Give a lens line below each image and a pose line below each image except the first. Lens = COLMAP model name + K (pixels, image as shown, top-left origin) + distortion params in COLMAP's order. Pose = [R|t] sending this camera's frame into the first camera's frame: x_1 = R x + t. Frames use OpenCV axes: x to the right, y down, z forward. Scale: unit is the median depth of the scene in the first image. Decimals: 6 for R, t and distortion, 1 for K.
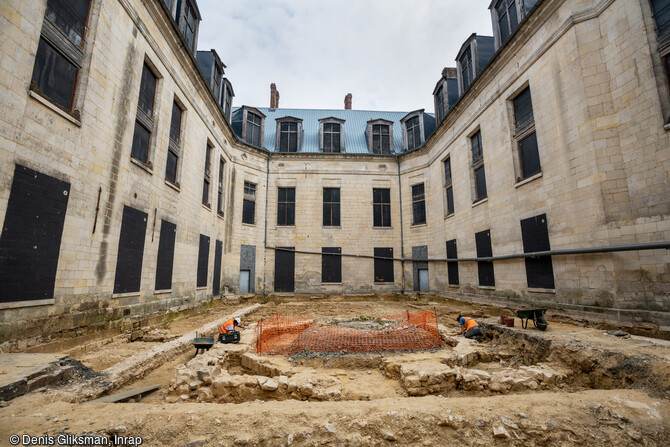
lens RADIAL K [[328.5, 0, 335.0], [0, 328.5, 223.5], [0, 0, 1]] dist [0.000029, 0.000310]
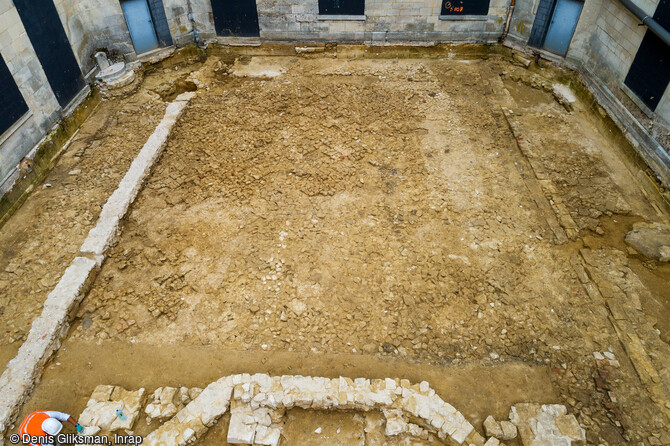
lens RADIAL K [[458.3, 0, 335.0], [0, 458.3, 223.0], [0, 0, 1]] dist [0.003696, 0.001616]
pose [[0.996587, 0.049555, -0.066026, 0.046516], [0.020460, 0.626576, 0.779091, -0.162581], [0.079978, -0.777783, 0.623424, 0.533207]]
